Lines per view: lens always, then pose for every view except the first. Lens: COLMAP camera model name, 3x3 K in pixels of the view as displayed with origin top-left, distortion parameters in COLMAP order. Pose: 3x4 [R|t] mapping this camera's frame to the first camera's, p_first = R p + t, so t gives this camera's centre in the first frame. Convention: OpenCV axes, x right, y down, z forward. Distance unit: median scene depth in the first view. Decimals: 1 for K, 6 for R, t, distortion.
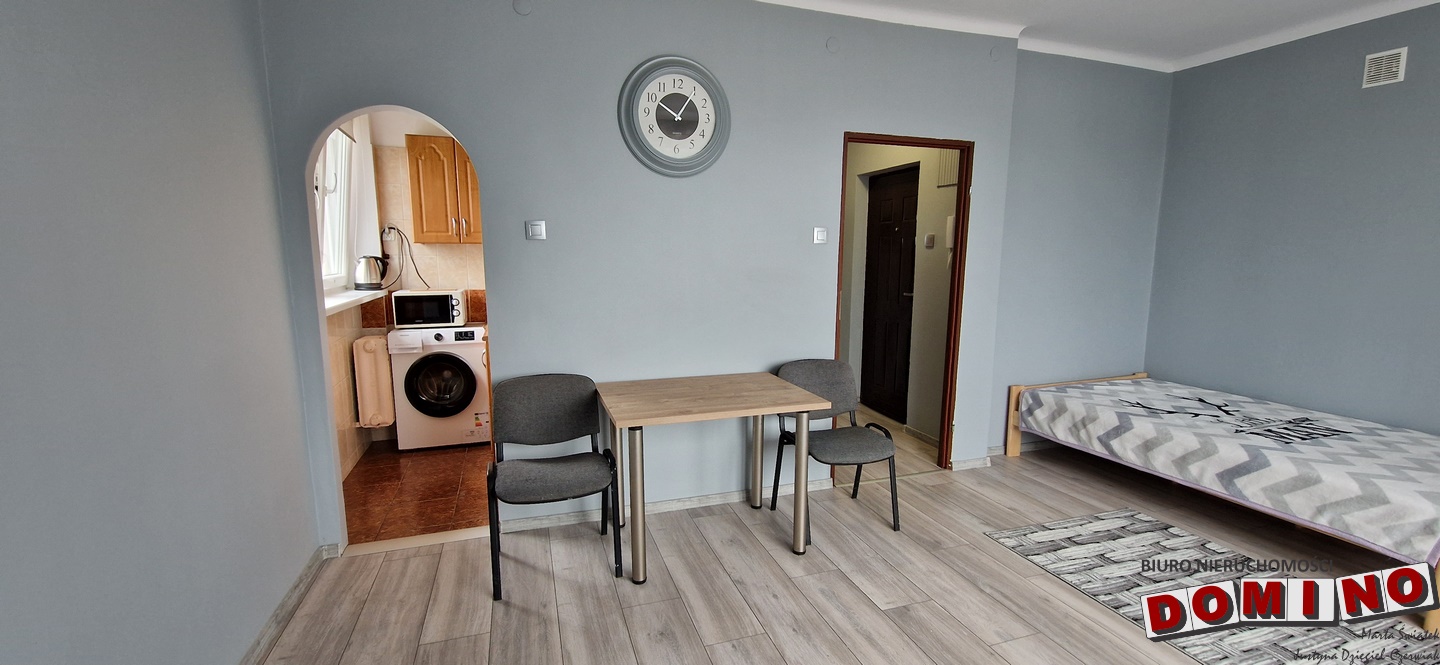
lens RADIAL K [[583.3, 0, 714.8], [0, 583.3, 332.6], [0, 0, 1]] dist [0.000026, -0.002865]
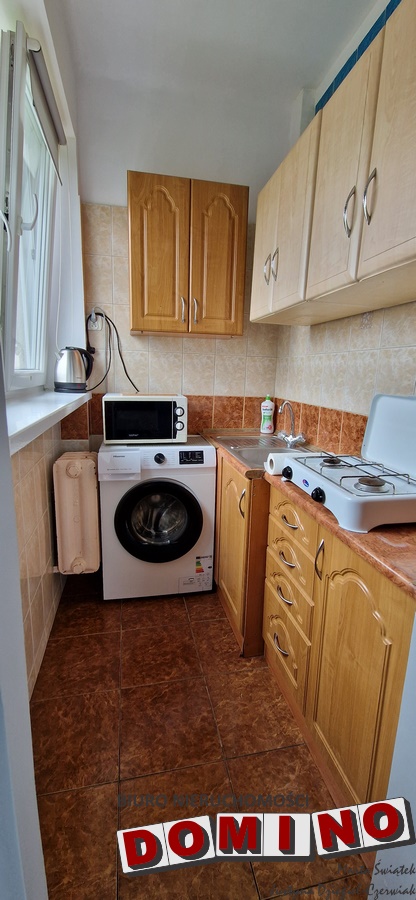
lens RADIAL K [[364.5, 0, 202.9], [0, 364.5, 443.4], [0, 0, 1]] dist [0.000026, -0.002865]
pose [[0.990418, 0.045632, -0.130347, -0.354772], [-0.040021, 0.998169, 0.045346, -0.033957], [0.132178, -0.039695, 0.990431, 0.541932]]
